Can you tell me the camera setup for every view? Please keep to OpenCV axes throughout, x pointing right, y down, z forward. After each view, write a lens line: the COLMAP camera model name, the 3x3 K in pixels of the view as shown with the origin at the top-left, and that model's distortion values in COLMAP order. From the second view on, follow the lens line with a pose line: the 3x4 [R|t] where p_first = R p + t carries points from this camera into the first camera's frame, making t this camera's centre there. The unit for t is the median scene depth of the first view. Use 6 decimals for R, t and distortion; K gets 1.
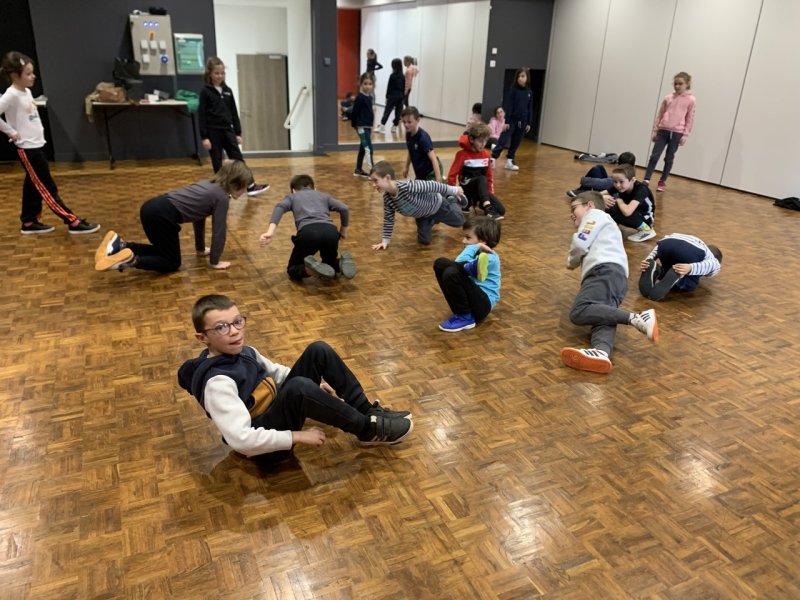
lens RADIAL K [[610.5, 0, 395.1], [0, 610.5, 300.0], [0, 0, 1]] dist [0.021002, -0.019898]
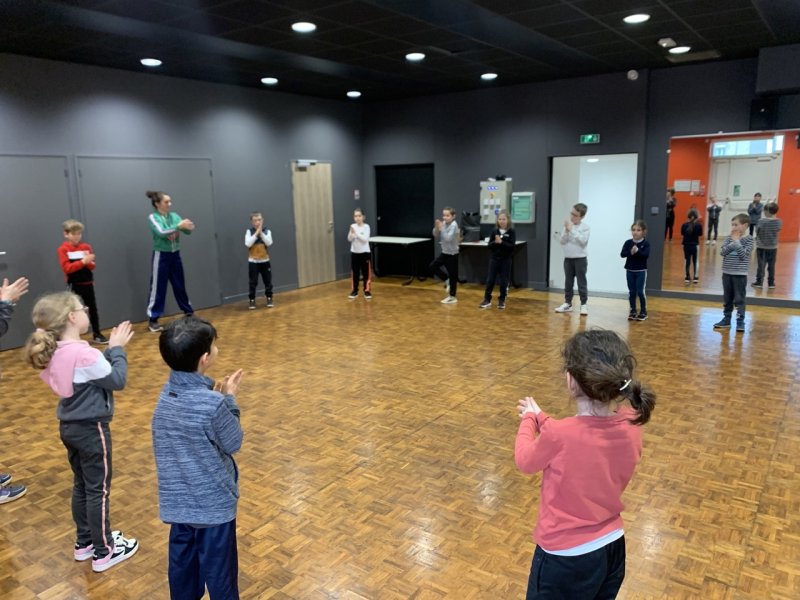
lens RADIAL K [[610.5, 0, 397.9], [0, 610.5, 305.7], [0, 0, 1]] dist [0.021002, -0.019898]
pose [[0.499807, 0.125294, -0.857027, 0.674984], [-0.293856, 0.955324, -0.031709, -0.099958], [0.814765, 0.267691, 0.514295, 0.212664]]
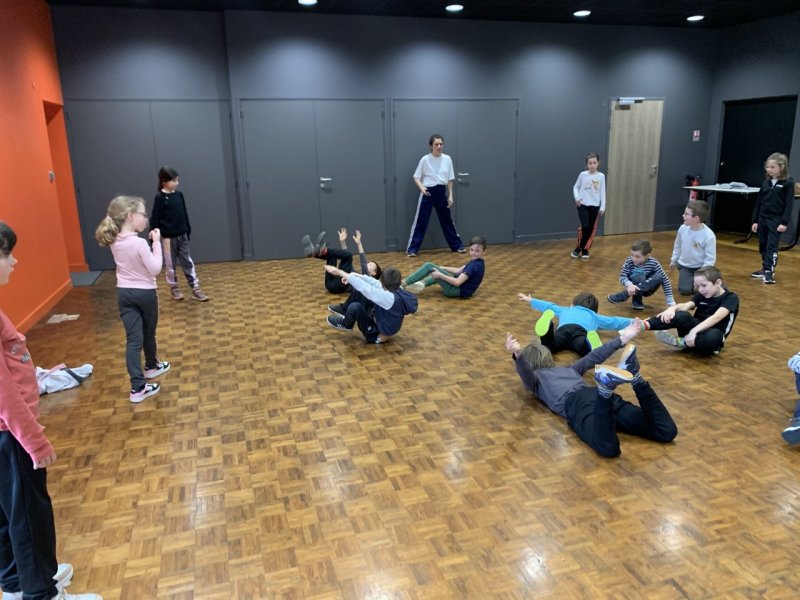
lens RADIAL K [[610.5, 0, 399.5], [0, 610.5, 297.5], [0, 0, 1]] dist [0.021002, -0.019898]
pose [[-0.121381, 0.211493, -0.969813, 0.742435], [-0.361135, 0.900669, 0.241614, -0.157183], [0.924580, 0.379560, -0.032946, 0.429719]]
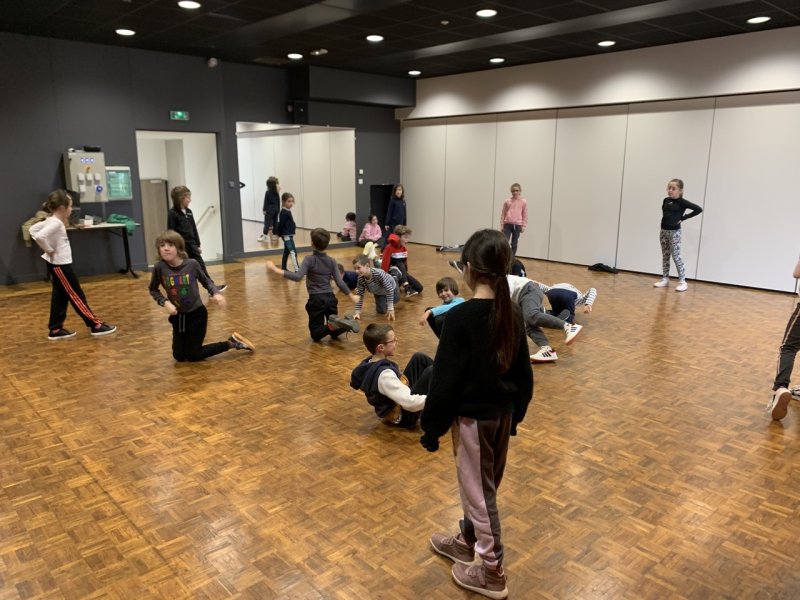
lens RADIAL K [[610.5, 0, 399.8], [0, 610.5, 299.1], [0, 0, 1]] dist [0.021002, -0.019898]
pose [[0.948219, -0.094432, 0.303253, -0.217542], [0.144776, 0.978327, -0.148039, 0.054260], [-0.282701, 0.184277, 0.941341, -0.184188]]
